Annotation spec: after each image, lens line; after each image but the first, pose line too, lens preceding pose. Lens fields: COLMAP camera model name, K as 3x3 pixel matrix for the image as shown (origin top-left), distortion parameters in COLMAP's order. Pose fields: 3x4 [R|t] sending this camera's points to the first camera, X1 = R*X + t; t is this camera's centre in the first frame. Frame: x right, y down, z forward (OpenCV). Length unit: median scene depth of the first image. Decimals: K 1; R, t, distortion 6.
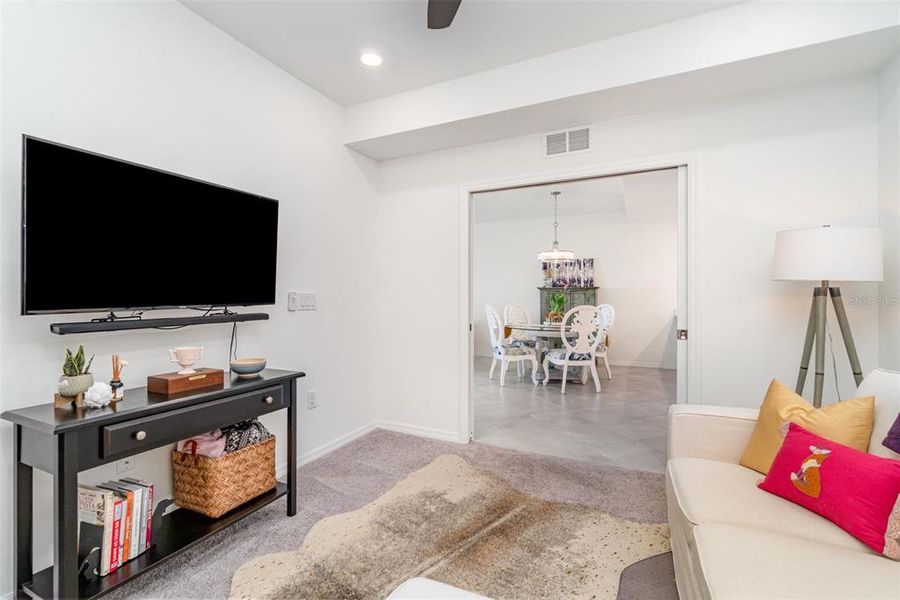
lens RADIAL K [[395.7, 0, 447.4], [0, 395.7, 298.8], [0, 0, 1]] dist [-0.003187, -0.000370]
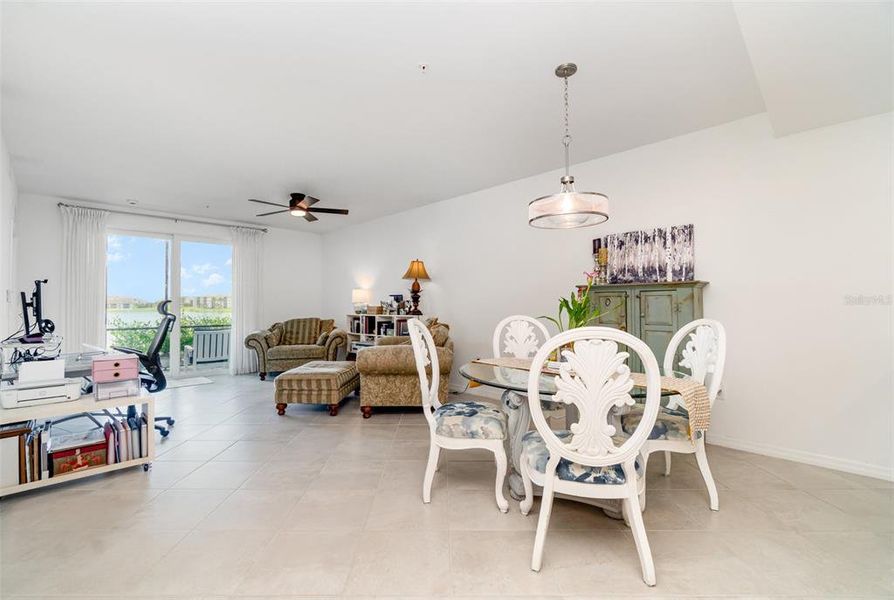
lens RADIAL K [[393.9, 0, 450.0], [0, 393.9, 301.3], [0, 0, 1]] dist [-0.016694, 0.001885]
pose [[0.950431, -0.008802, -0.310811, 0.232654], [0.001897, 0.999745, -0.022512, 0.003573], [0.310930, 0.020806, 0.950205, 0.449569]]
